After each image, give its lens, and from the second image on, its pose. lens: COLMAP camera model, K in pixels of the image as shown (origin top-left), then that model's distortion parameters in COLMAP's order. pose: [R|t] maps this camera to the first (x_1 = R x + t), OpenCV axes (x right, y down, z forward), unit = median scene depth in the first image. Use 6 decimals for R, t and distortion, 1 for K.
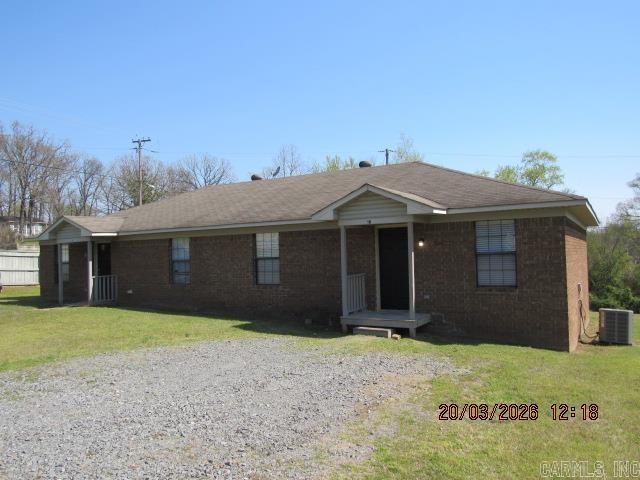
lens RADIAL K [[507.1, 0, 319.7], [0, 507.1, 240.4], [0, 0, 1]] dist [-0.000124, -0.001626]
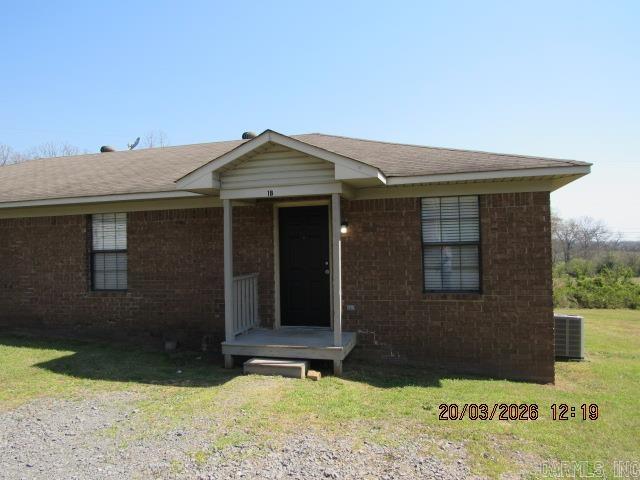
lens RADIAL K [[470.7, 0, 320.5], [0, 470.7, 239.8], [0, 0, 1]] dist [-0.008784, -0.000142]
pose [[0.964146, 0.011672, 0.265116, 0.002472], [-0.012014, 0.999928, -0.000331, 0.021127], [-0.265100, -0.002866, 0.964217, 0.404755]]
